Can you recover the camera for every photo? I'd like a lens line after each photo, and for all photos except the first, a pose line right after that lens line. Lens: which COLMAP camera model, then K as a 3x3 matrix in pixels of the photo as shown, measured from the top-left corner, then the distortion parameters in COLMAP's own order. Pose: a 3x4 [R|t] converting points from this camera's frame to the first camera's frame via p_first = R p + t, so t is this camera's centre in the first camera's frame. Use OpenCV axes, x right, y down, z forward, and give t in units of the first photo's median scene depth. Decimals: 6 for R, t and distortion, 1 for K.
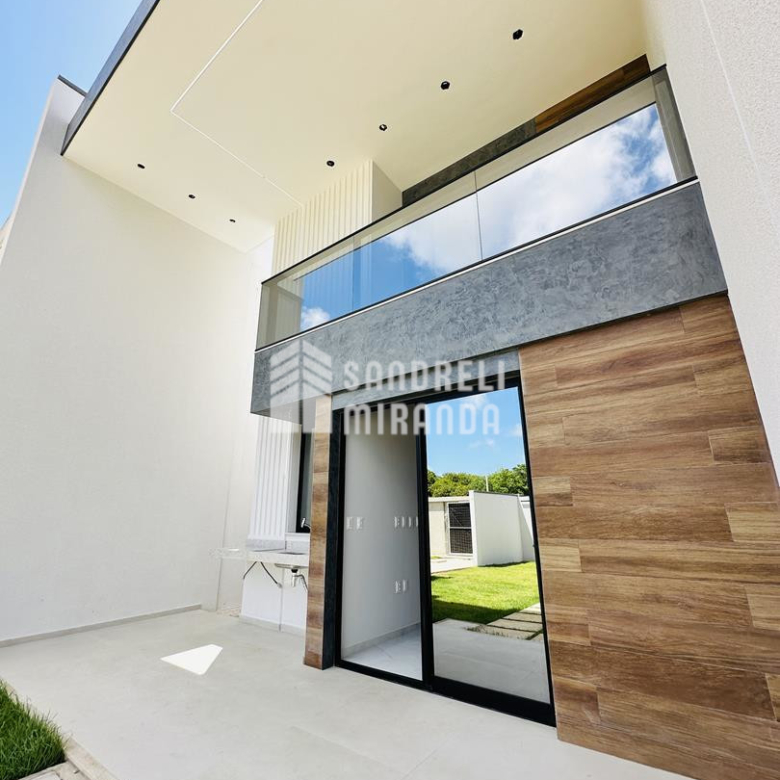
lens RADIAL K [[417.3, 0, 390.6], [0, 417.3, 389.1], [0, 0, 1]] dist [-0.002755, 0.000694]
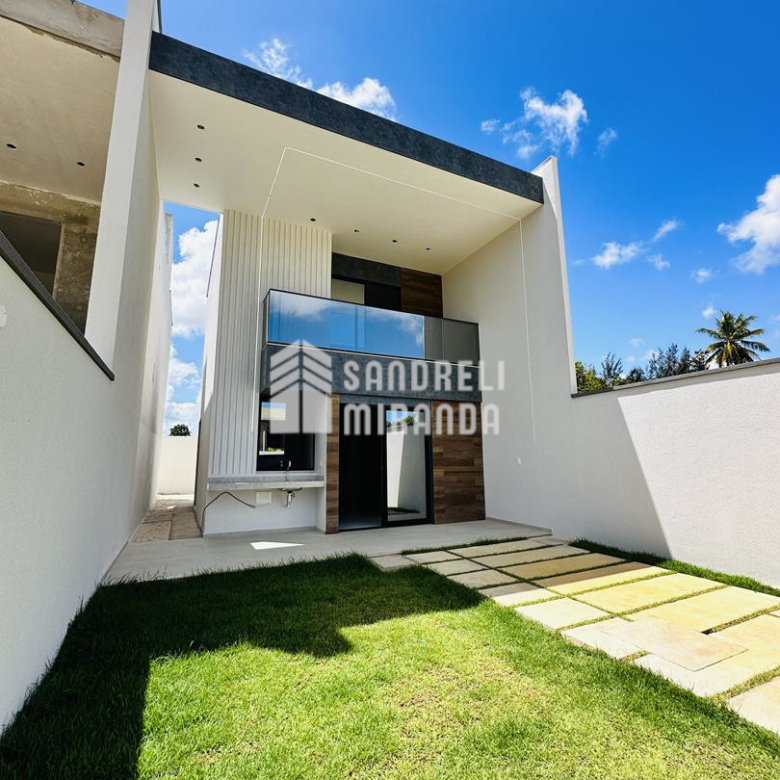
lens RADIAL K [[417.3, 0, 390.6], [0, 417.3, 389.1], [0, 0, 1]] dist [-0.002755, 0.000694]
pose [[0.441235, 0.157662, 0.883433, -2.226892], [-0.254648, 0.965976, -0.045208, 0.026478], [-0.860503, -0.205018, 0.466371, -0.022958]]
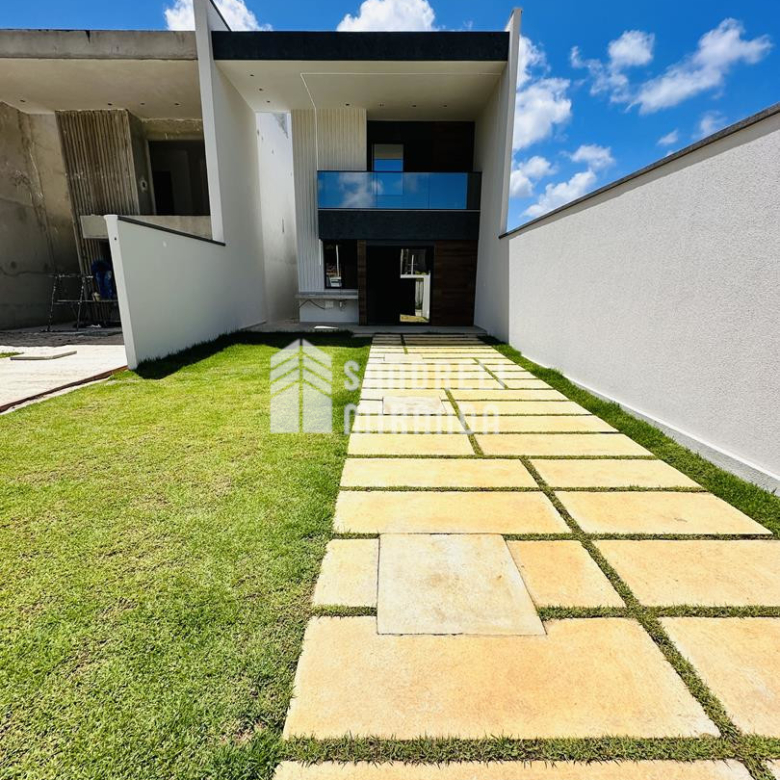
lens RADIAL K [[415.6, 0, 389.9], [0, 415.6, 390.8], [0, 0, 1]] dist [-0.001874, 0.000187]
pose [[0.788118, -0.137685, 0.599927, -2.500945], [-0.189761, 0.872837, 0.449606, -0.529266], [-0.585543, -0.468186, 0.661772, -1.937354]]
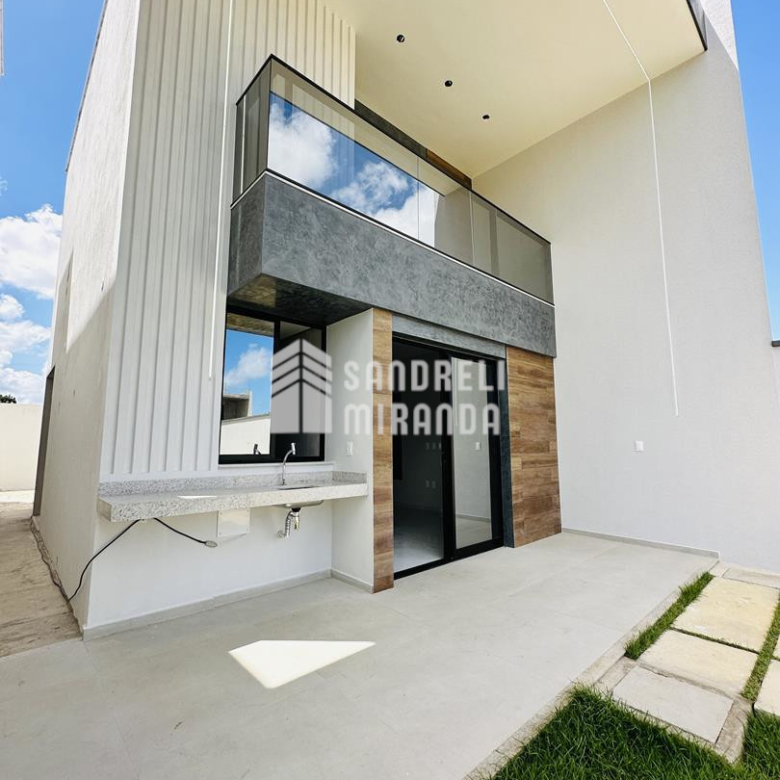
lens RADIAL K [[417.3, 0, 390.6], [0, 417.3, 389.1], [0, 0, 1]] dist [-0.002755, 0.000694]
pose [[0.168967, 0.134246, 0.976437, -1.391645], [-0.287134, 0.954414, -0.081531, 0.339899], [-0.942870, -0.266592, 0.199811, 1.061363]]
